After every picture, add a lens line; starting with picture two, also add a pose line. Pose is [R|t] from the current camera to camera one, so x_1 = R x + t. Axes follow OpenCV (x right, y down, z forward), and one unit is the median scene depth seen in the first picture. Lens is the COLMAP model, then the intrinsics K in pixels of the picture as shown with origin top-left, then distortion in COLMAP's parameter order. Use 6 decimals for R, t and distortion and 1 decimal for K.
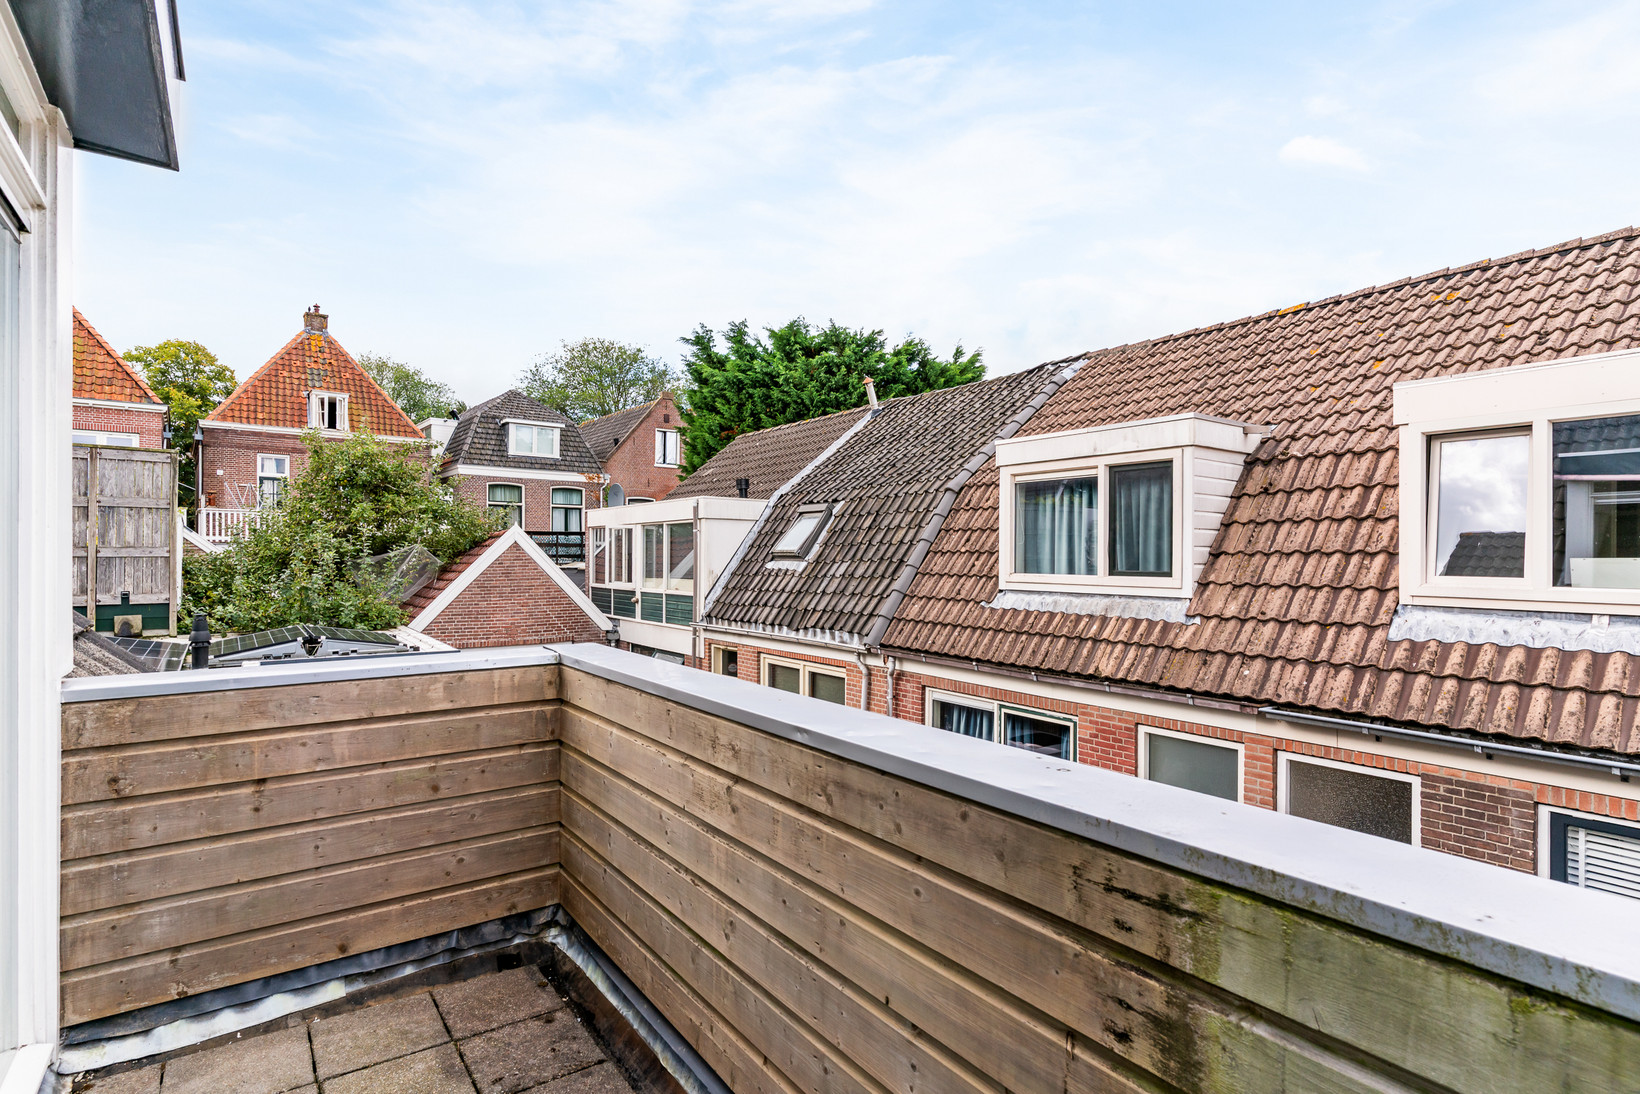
lens RADIAL K [[828.6, 0, 820.0], [0, 828.6, 547.0], [0, 0, 1]] dist [-0.001053, -0.000065]
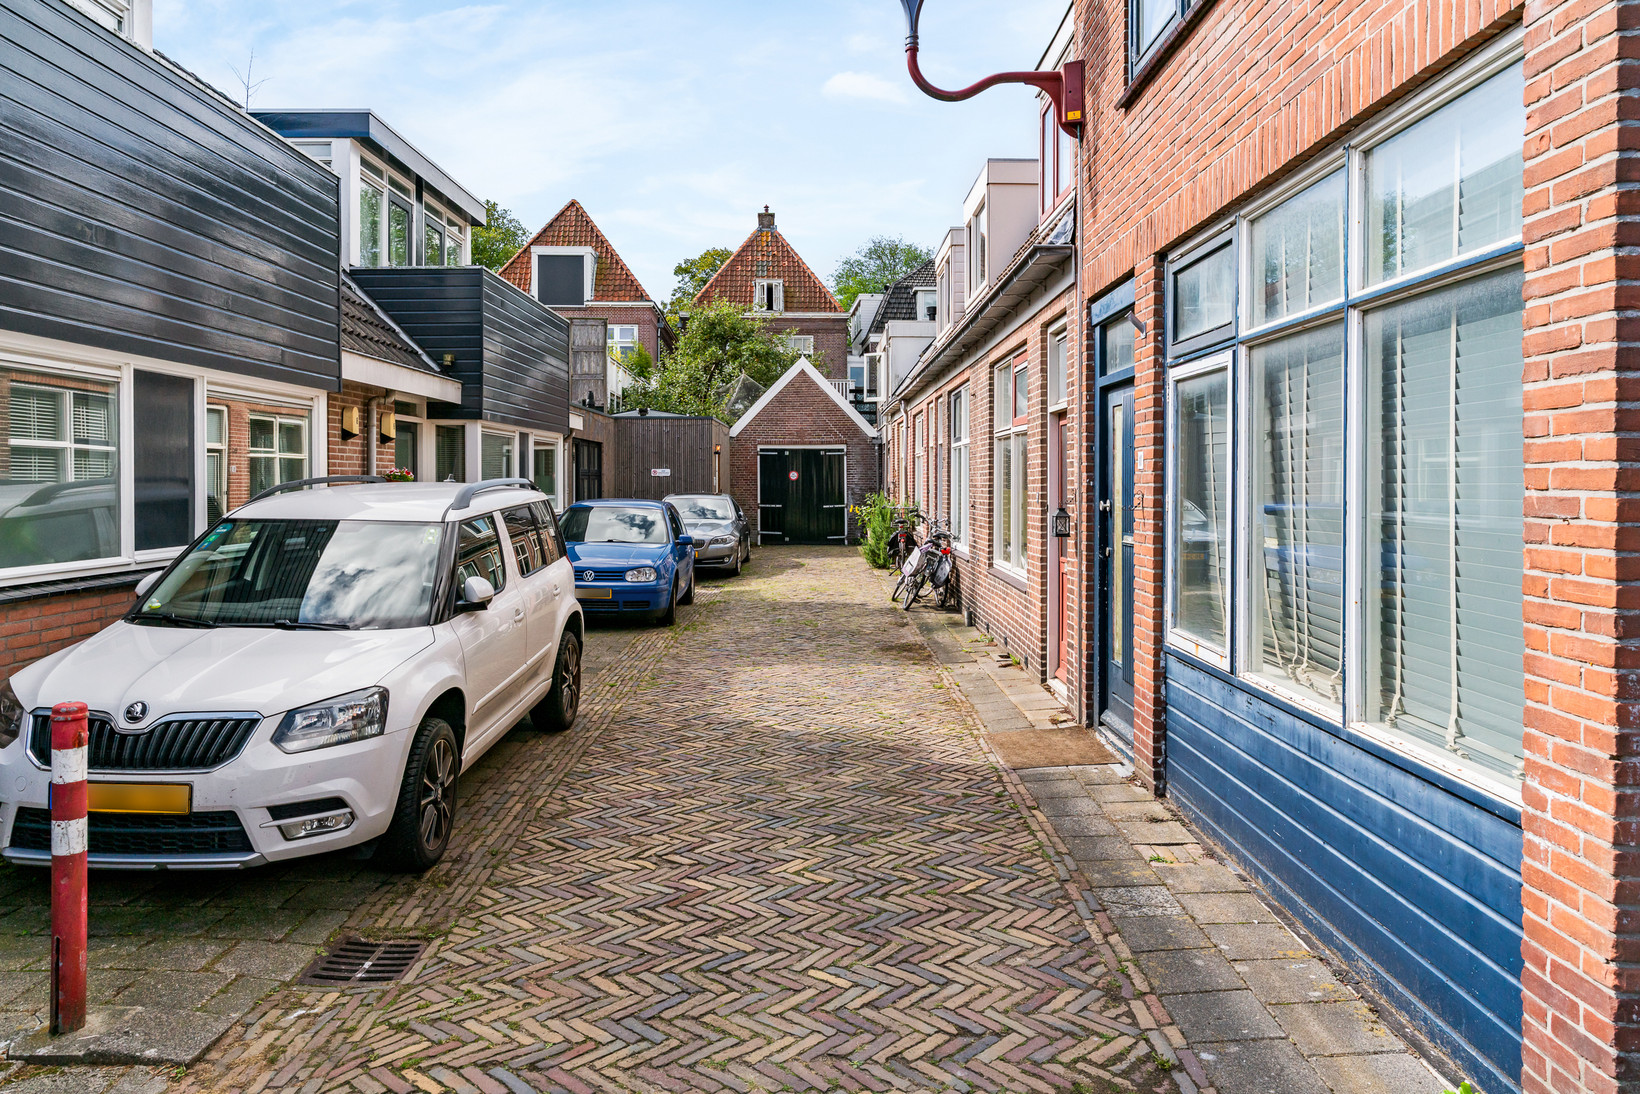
lens RADIAL K [[1135.6, 0, 820.9], [0, 1135.6, 525.7], [0, 0, 1]] dist [-0.001761, -0.000595]
pose [[0.814193, 0.015808, -0.580379, 0.424772], [0.013202, 0.998867, 0.045728, 0.093289], [0.580444, -0.044894, 0.813062, -0.300954]]
